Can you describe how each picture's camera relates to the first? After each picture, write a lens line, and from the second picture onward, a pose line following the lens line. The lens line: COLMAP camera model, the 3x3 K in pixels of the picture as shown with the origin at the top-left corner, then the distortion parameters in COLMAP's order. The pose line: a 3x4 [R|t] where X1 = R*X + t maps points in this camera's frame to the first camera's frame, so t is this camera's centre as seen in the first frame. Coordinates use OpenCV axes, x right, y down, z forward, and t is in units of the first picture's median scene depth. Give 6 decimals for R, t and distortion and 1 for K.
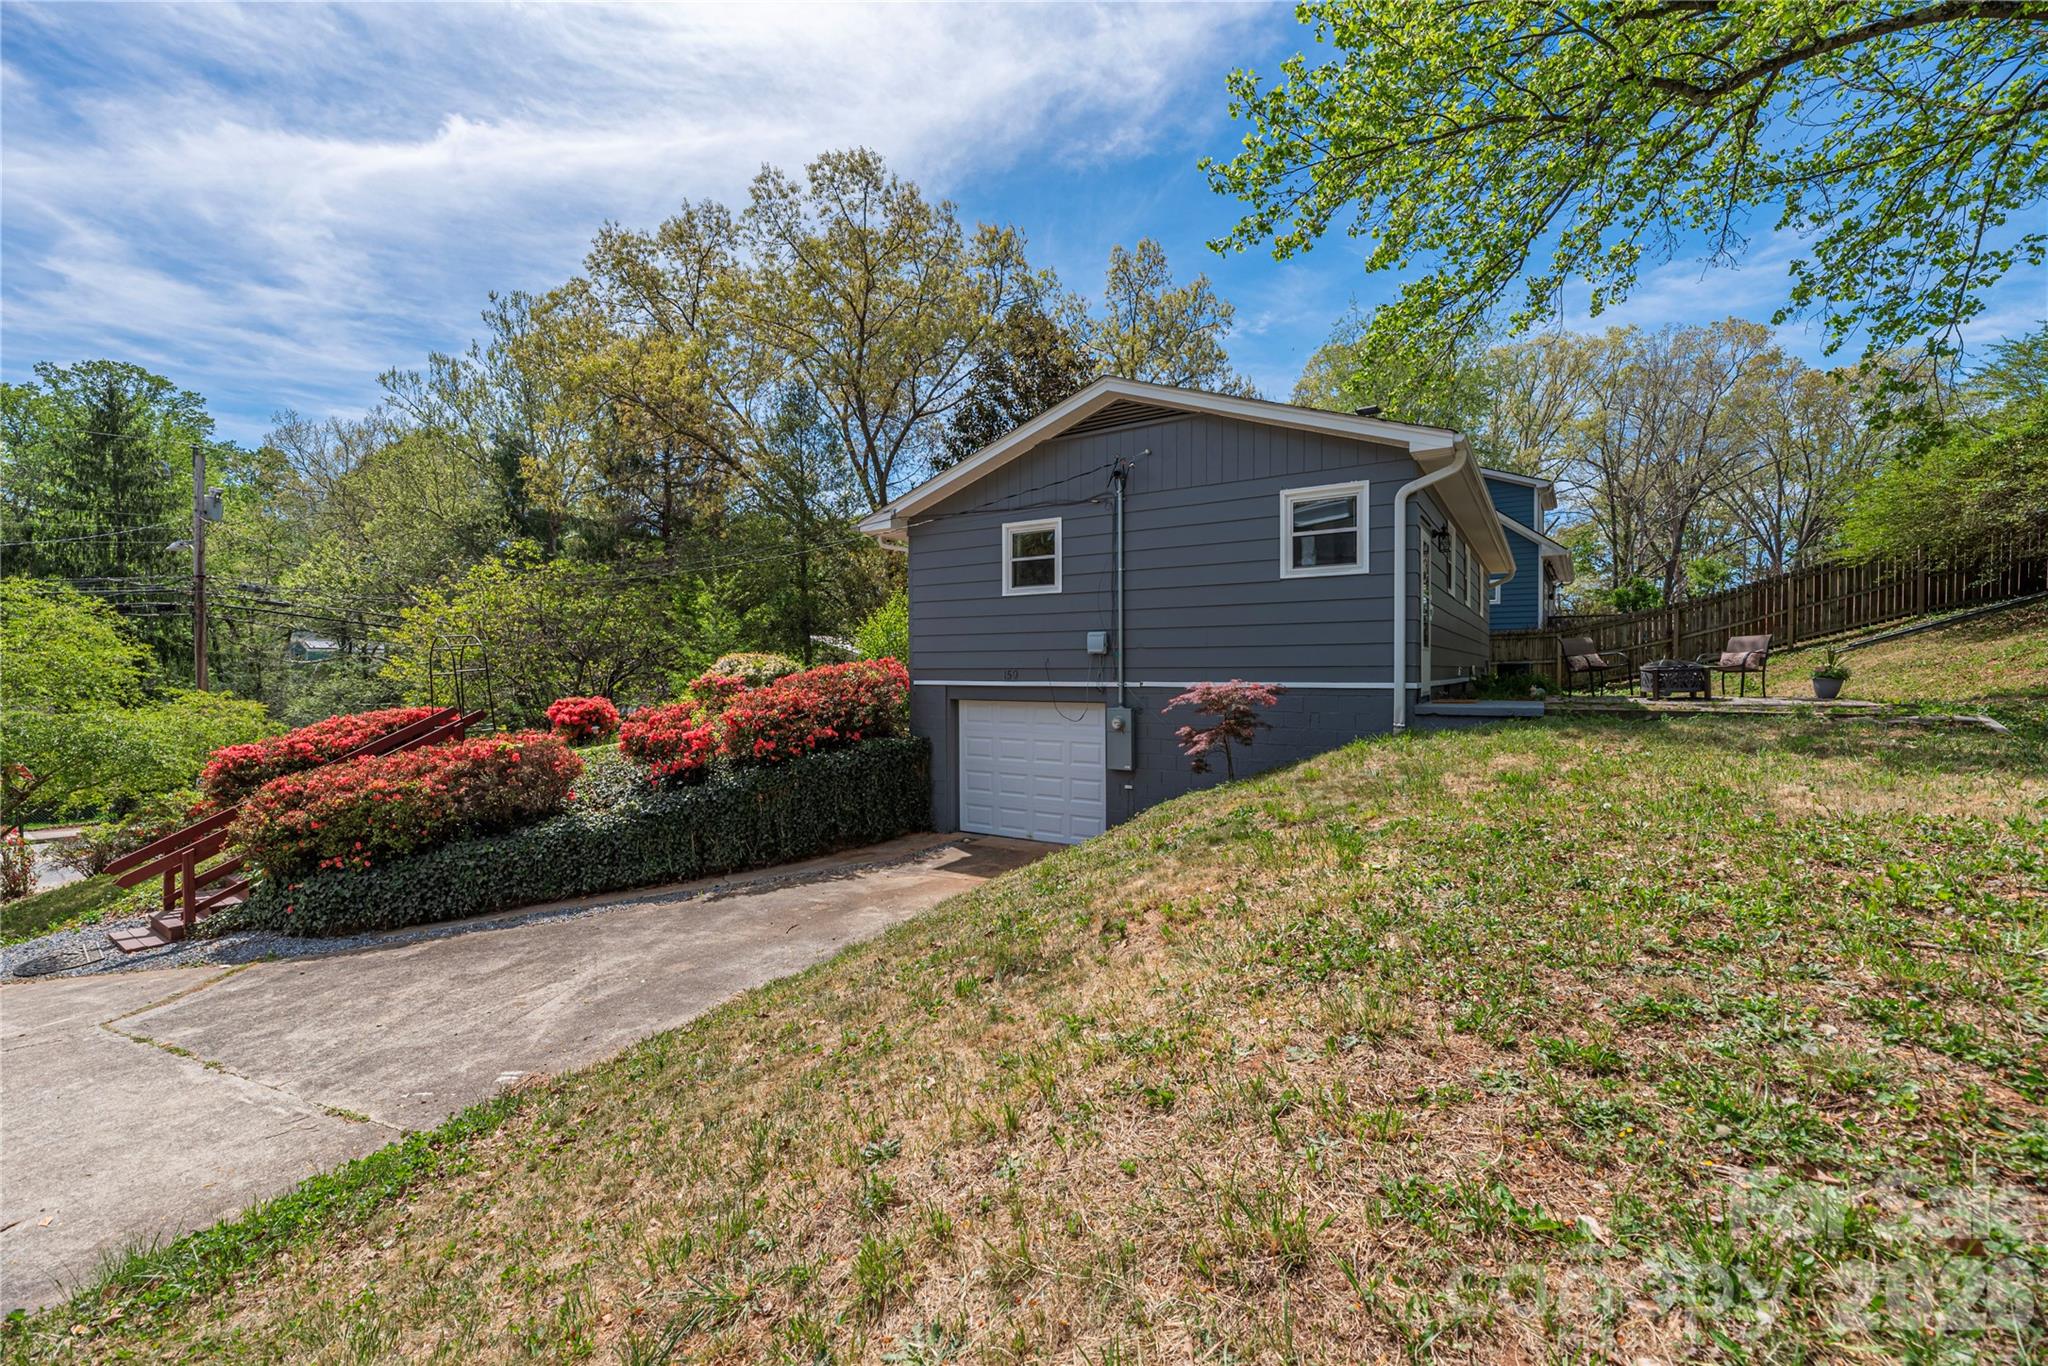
lens RADIAL K [[837.0, 0, 1021.5], [0, 837.0, 675.1], [0, 0, 1]] dist [0.000959, -0.000771]
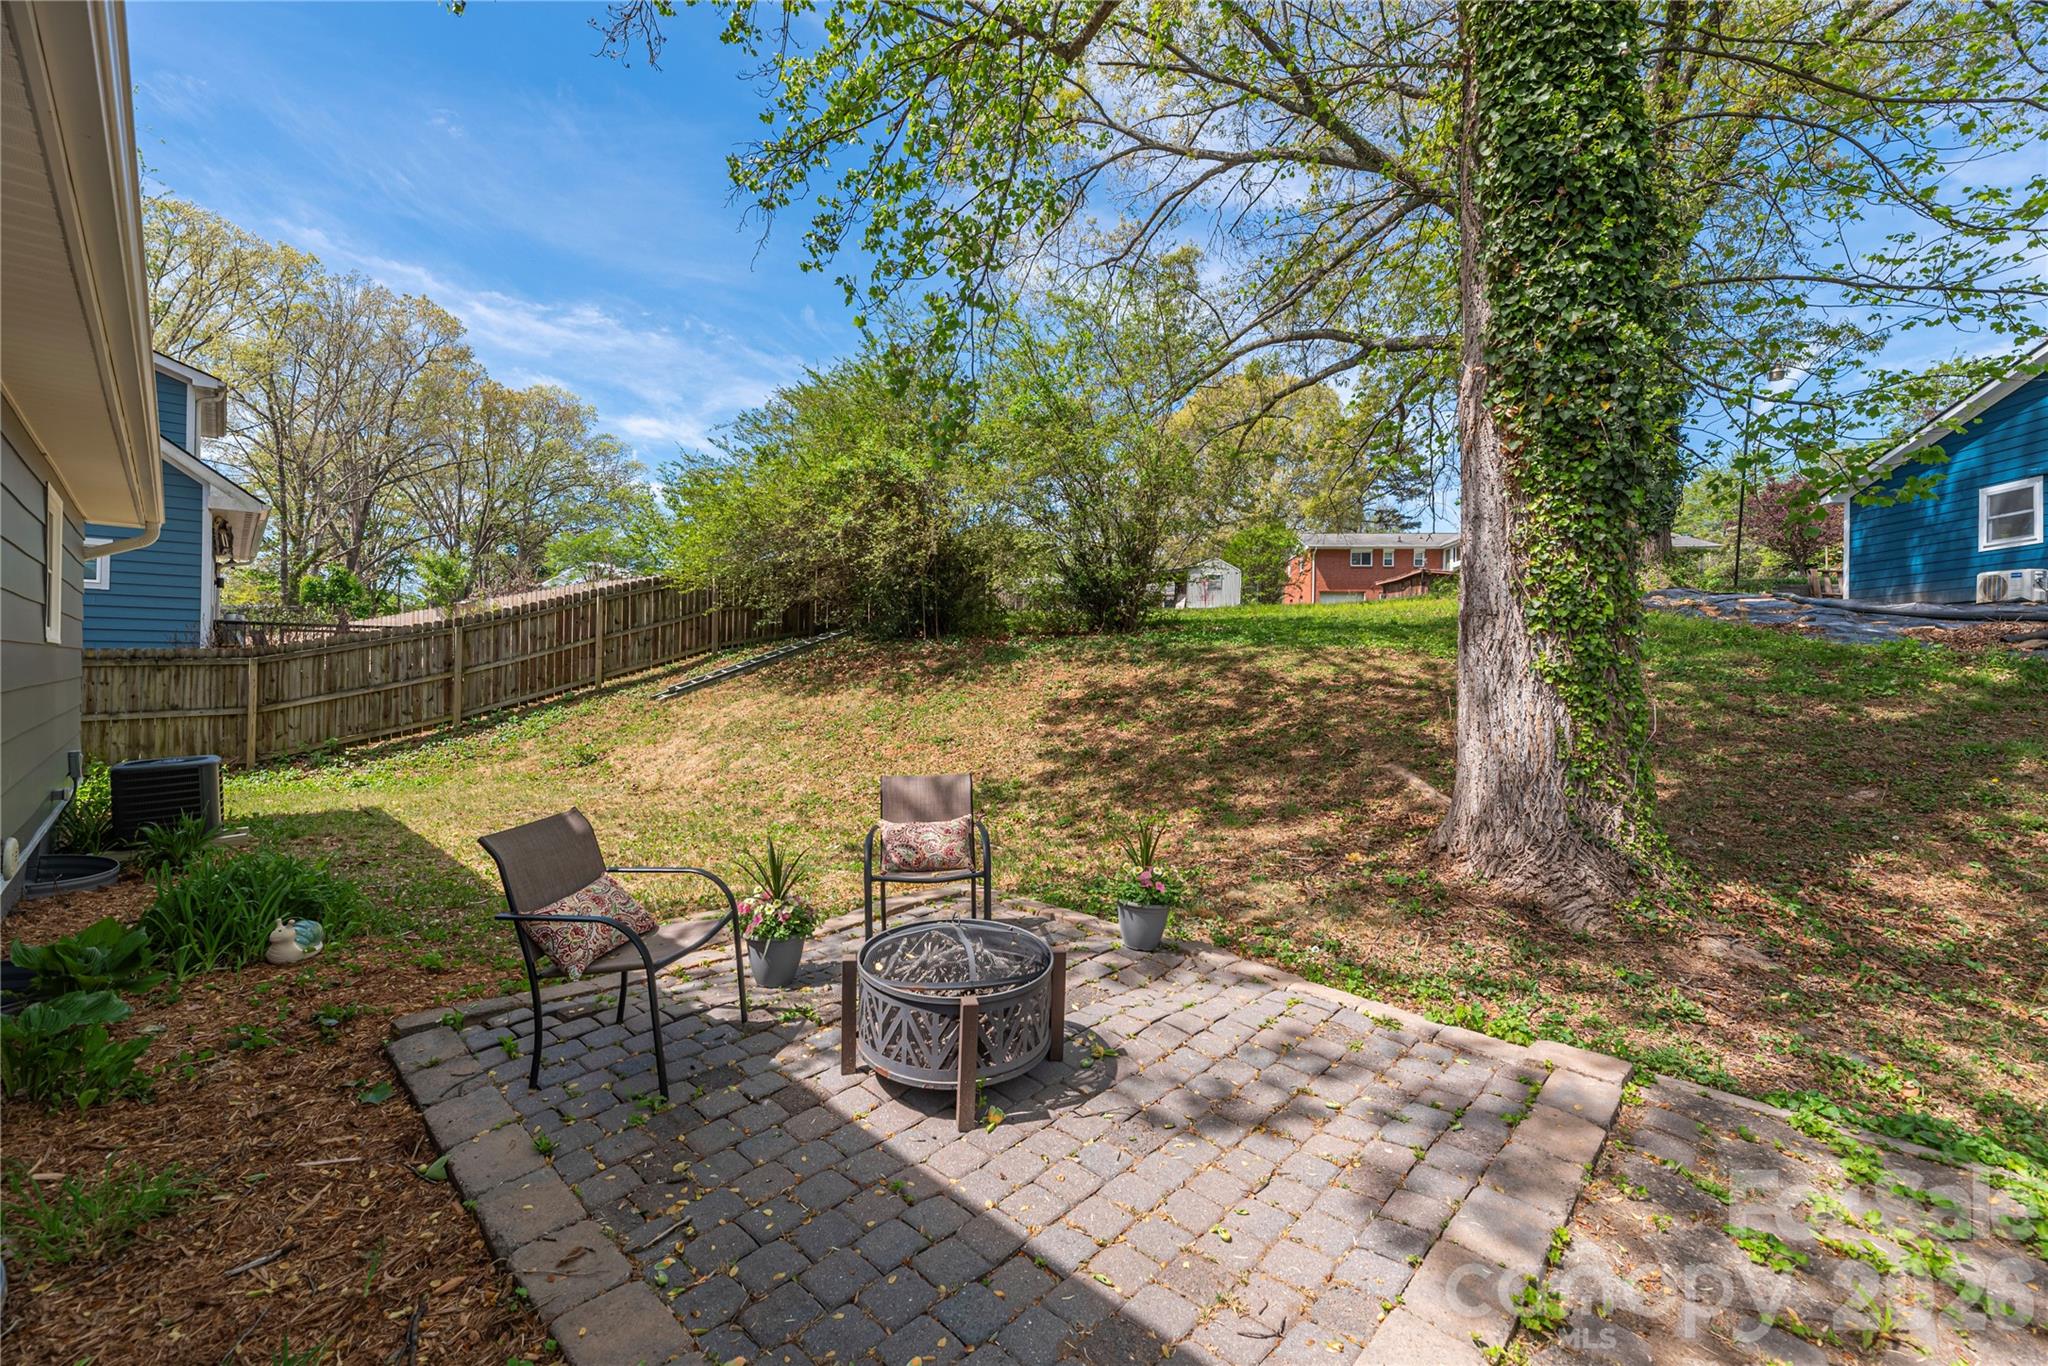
lens RADIAL K [[837.0, 0, 1024.3], [0, 837.0, 673.5], [0, 0, 1]] dist [0.000959, -0.000771]
pose [[0.214277, -0.001564, 0.976772, 0.205574], [-0.009528, 0.999948, 0.003691, -0.042327], [-0.976727, -0.010097, 0.214251, 0.367299]]
